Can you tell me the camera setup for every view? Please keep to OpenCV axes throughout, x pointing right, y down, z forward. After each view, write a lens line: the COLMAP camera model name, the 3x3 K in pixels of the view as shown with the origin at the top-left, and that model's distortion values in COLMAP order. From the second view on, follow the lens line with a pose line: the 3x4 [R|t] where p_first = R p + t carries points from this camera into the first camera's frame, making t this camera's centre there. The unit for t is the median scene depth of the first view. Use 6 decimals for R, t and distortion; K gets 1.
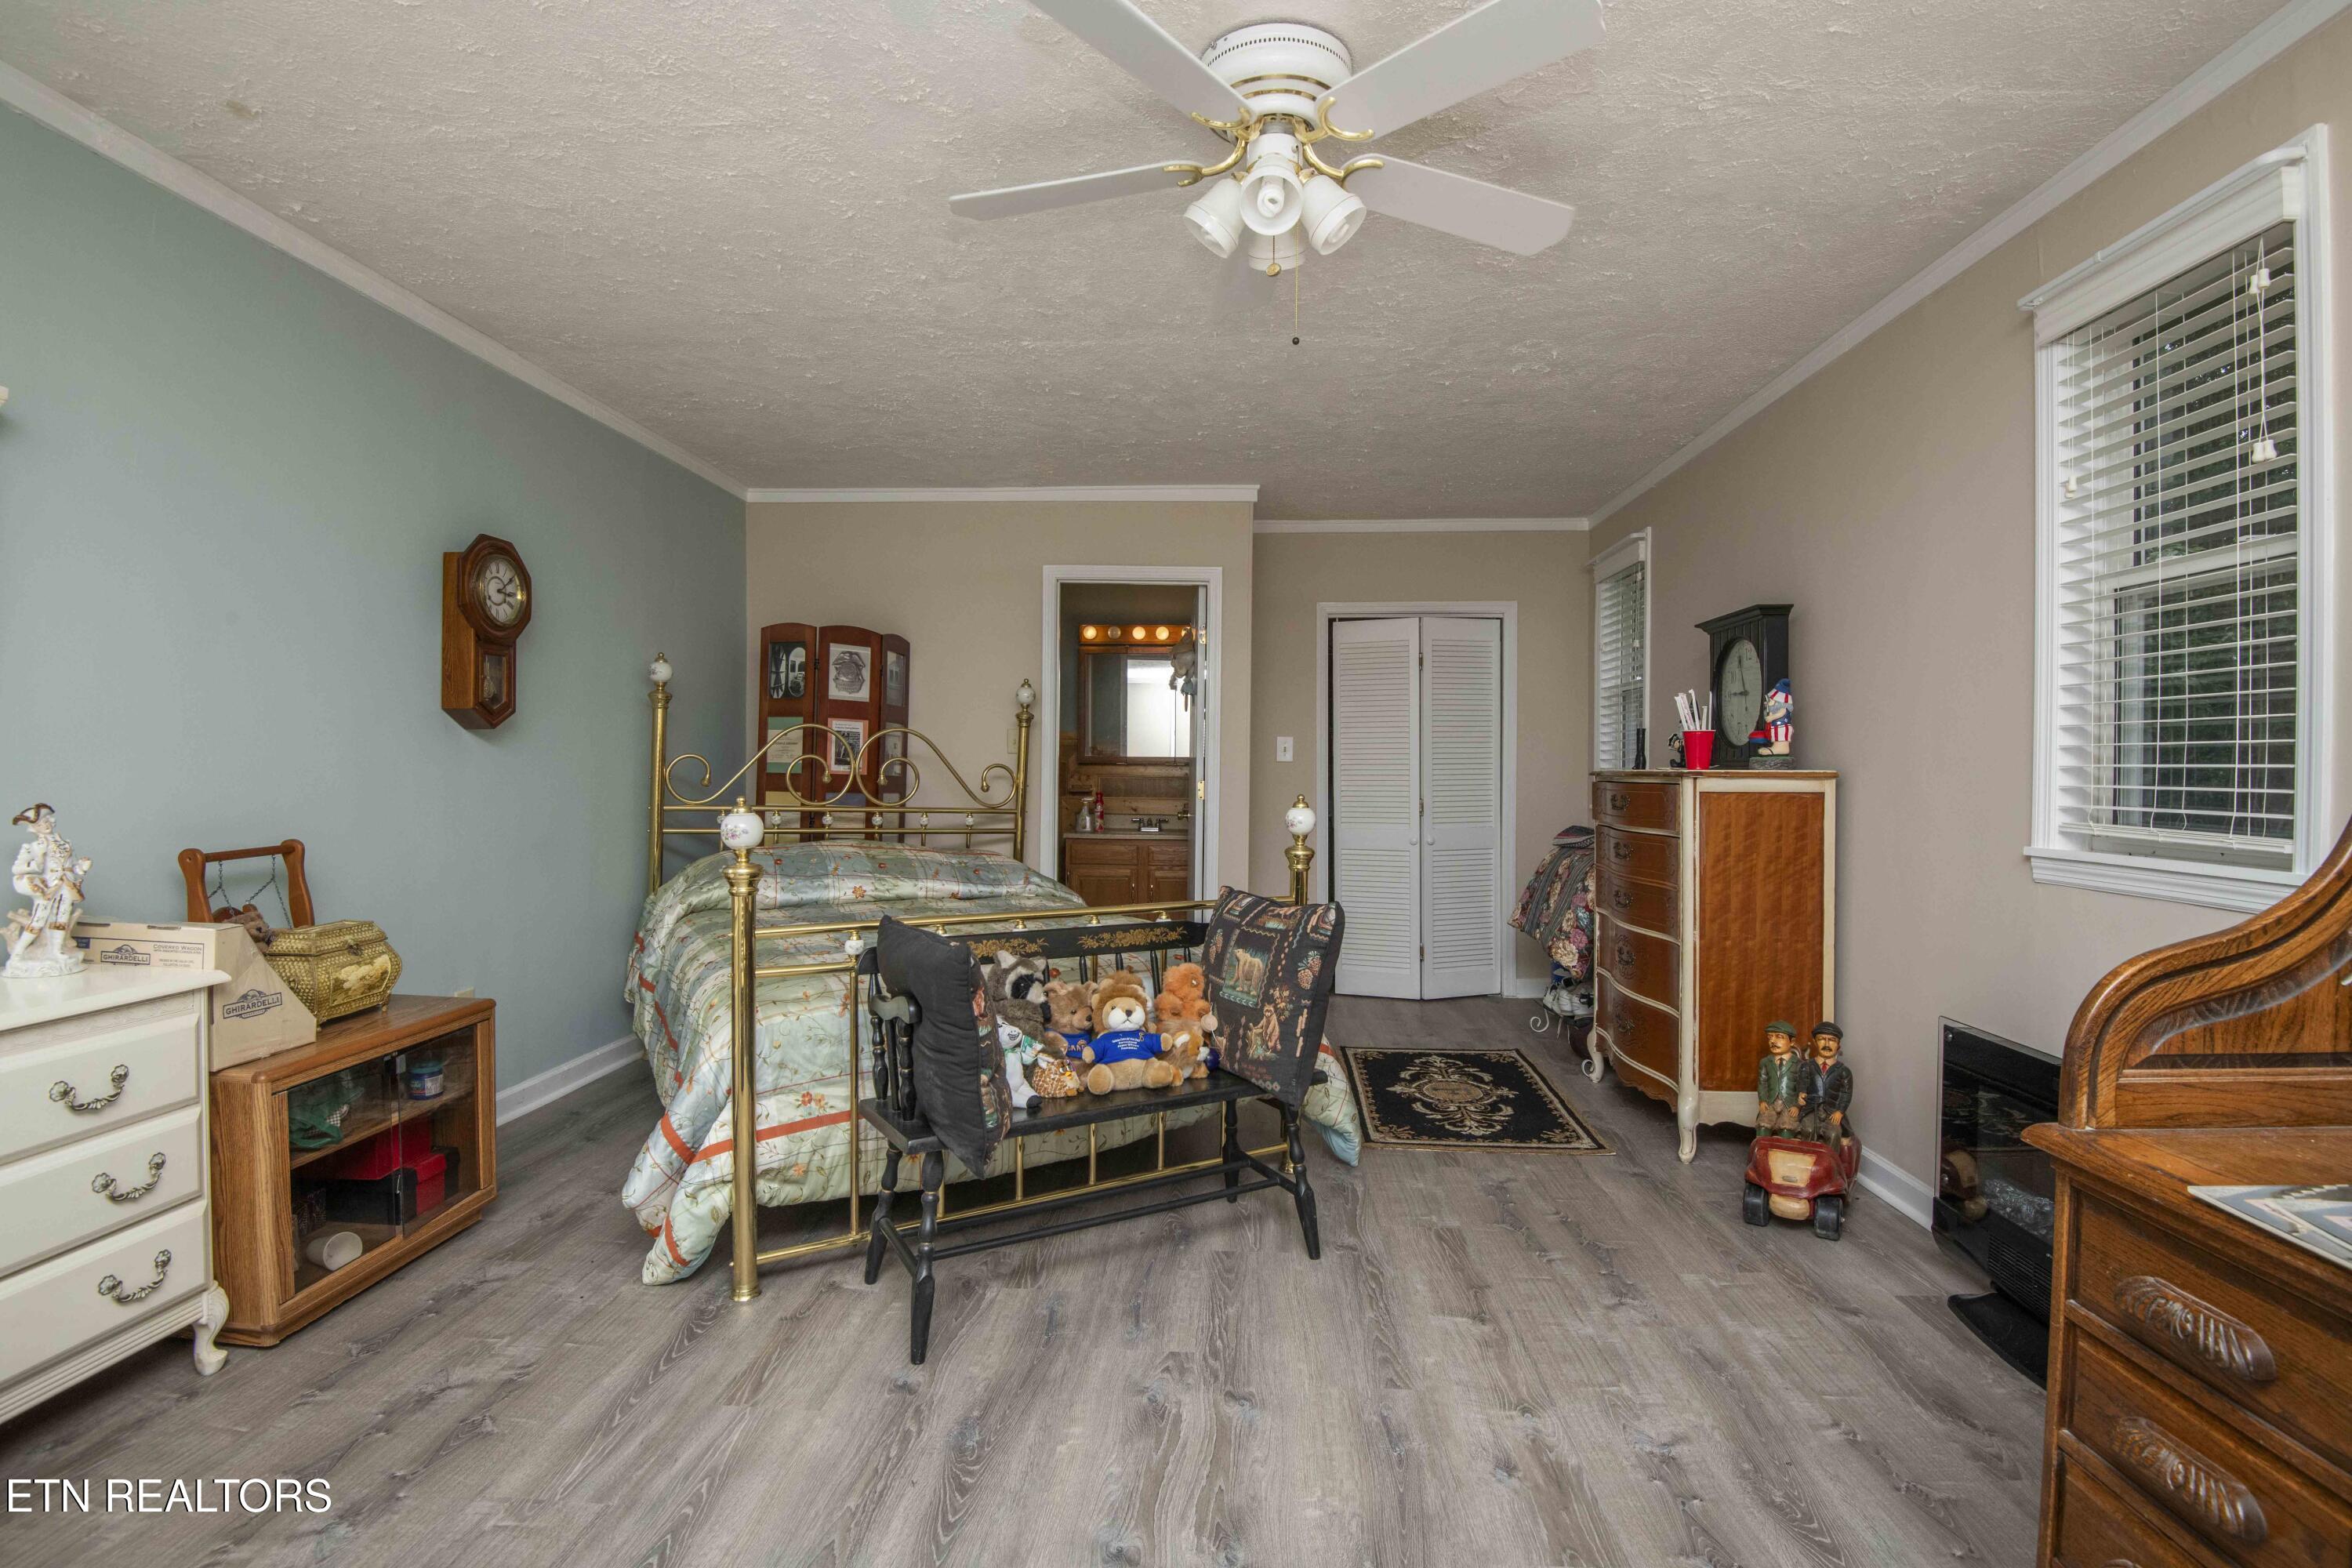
lens RADIAL K [[1085.9, 0, 1208.1], [0, 1085.9, 776.0], [0, 0, 1]] dist [-0.024060, -0.010445]
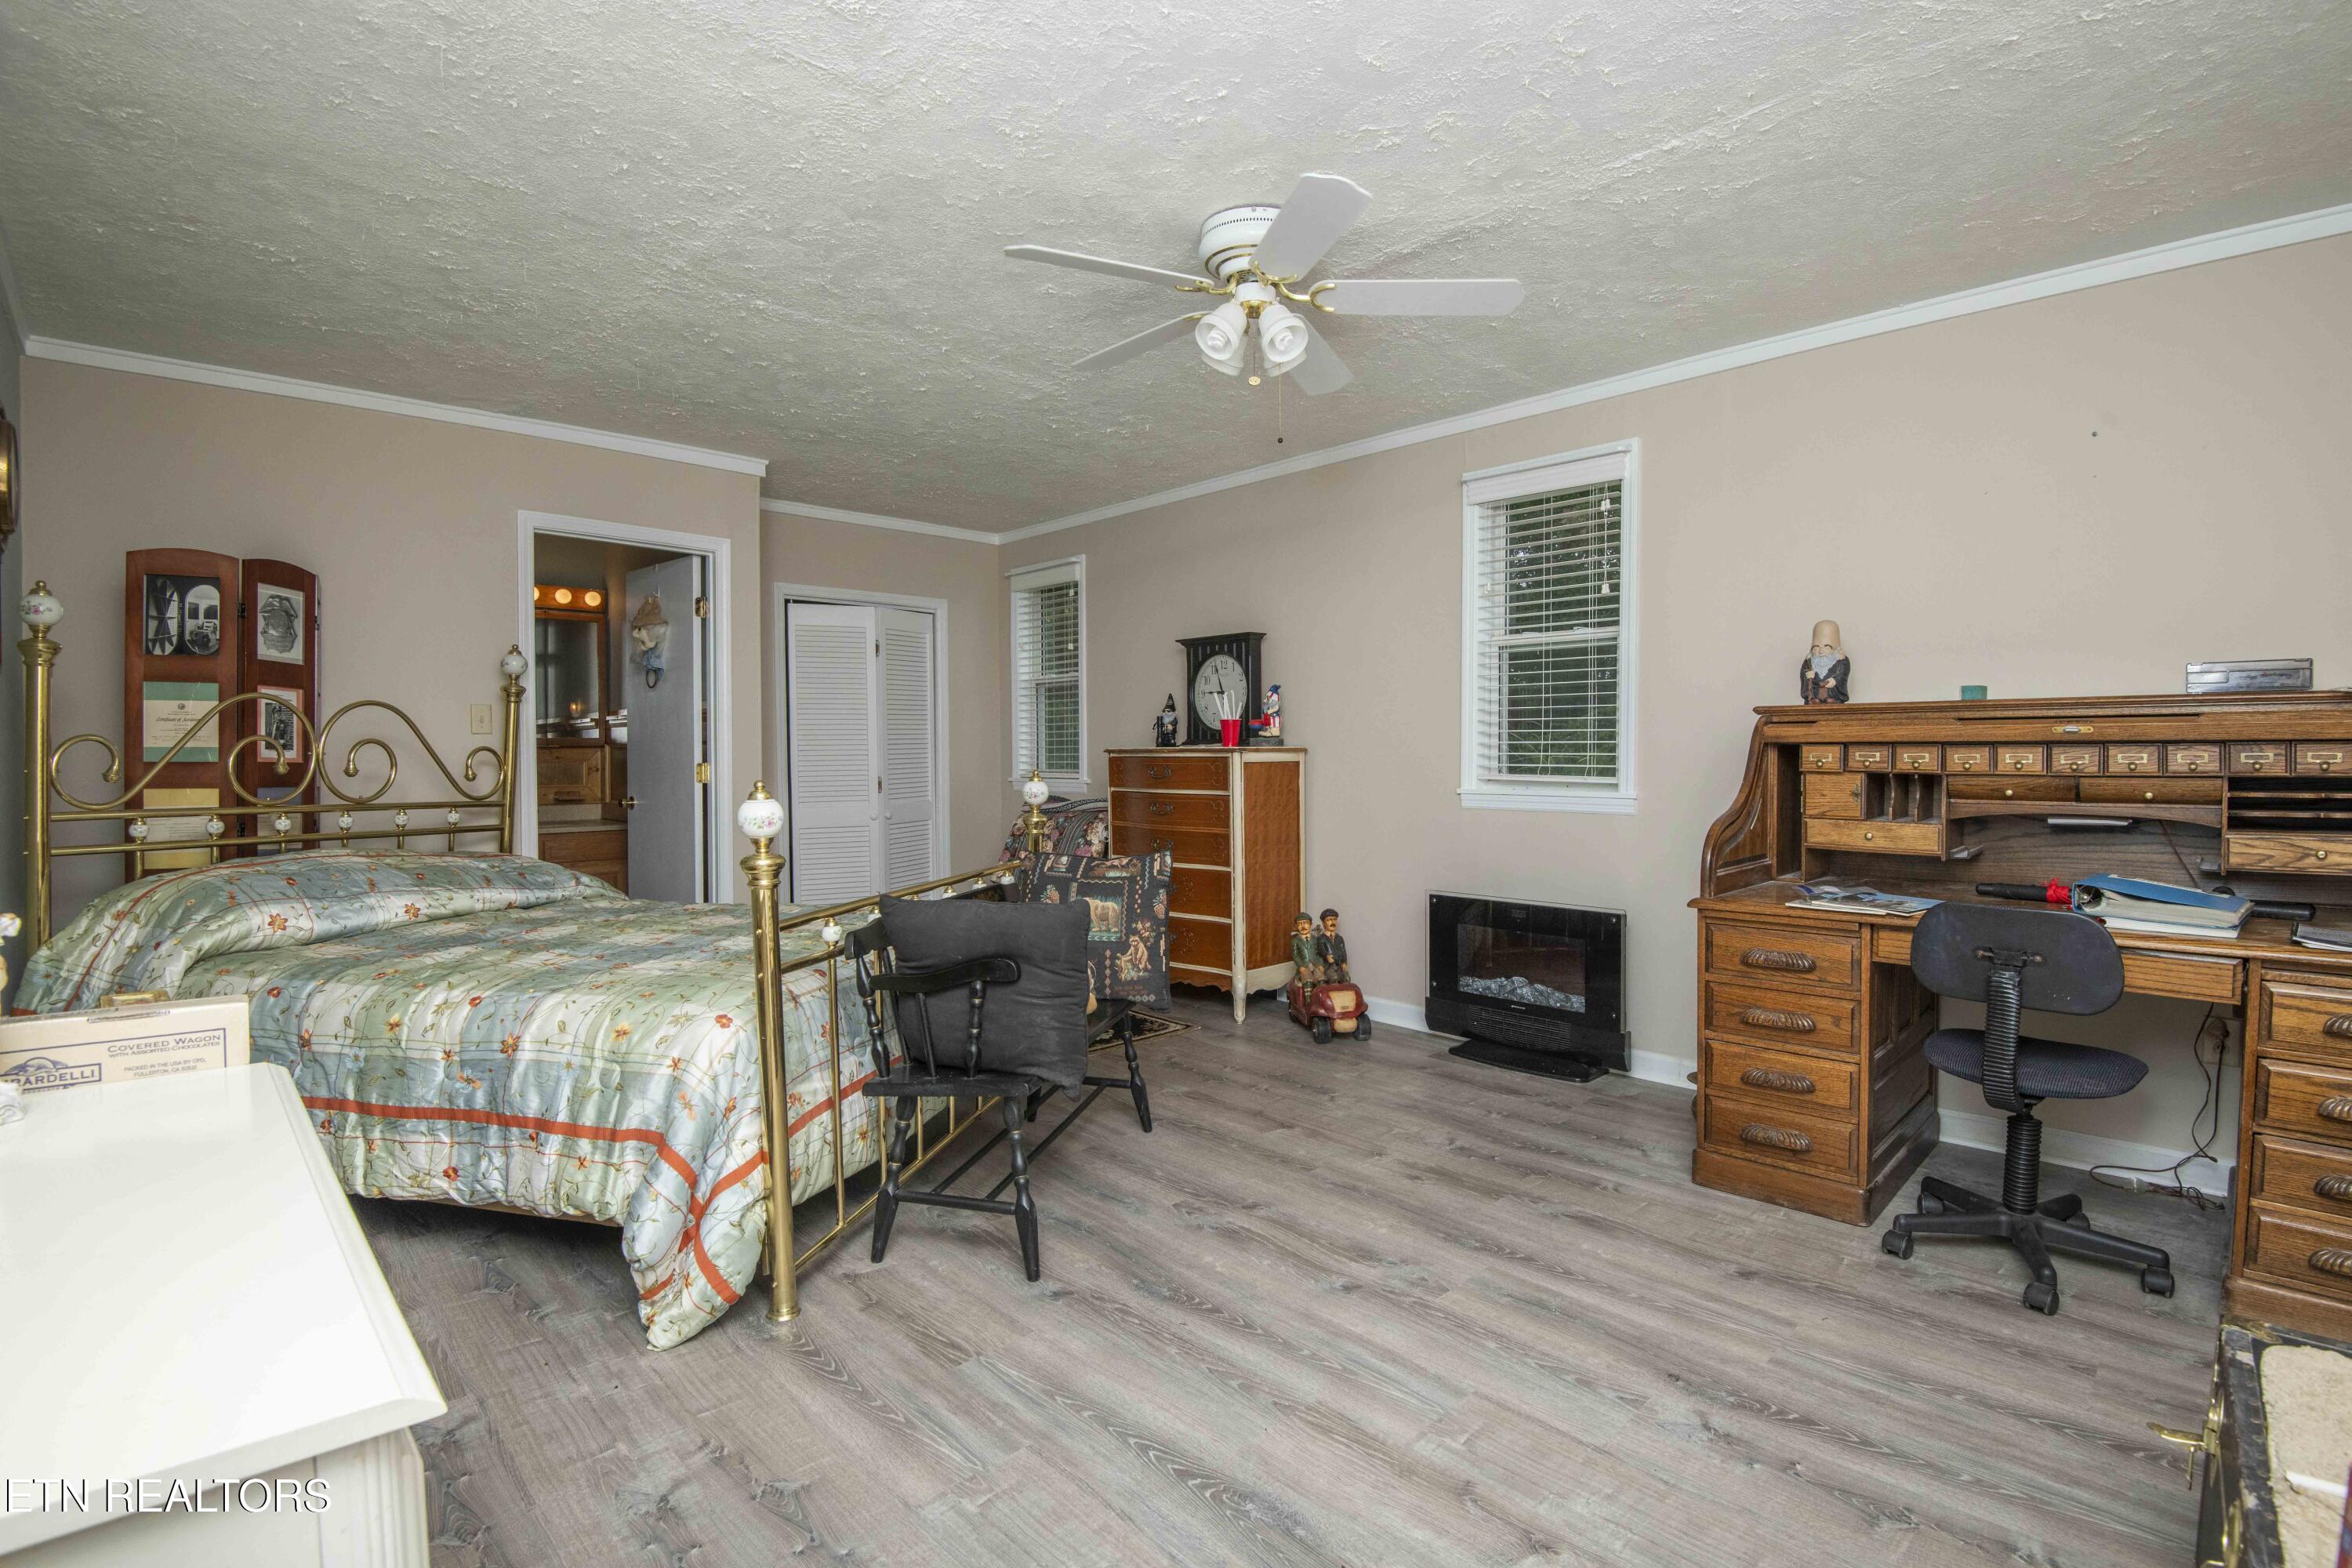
lens RADIAL K [[1085.9, 0, 1183.9], [0, 1085.9, 777.9], [0, 0, 1]] dist [-0.024060, -0.010445]
pose [[0.685238, -0.027857, 0.727786, -0.624891], [0.013325, 0.999581, 0.025714, -0.001947], [-0.728197, -0.007923, 0.685322, 0.077899]]
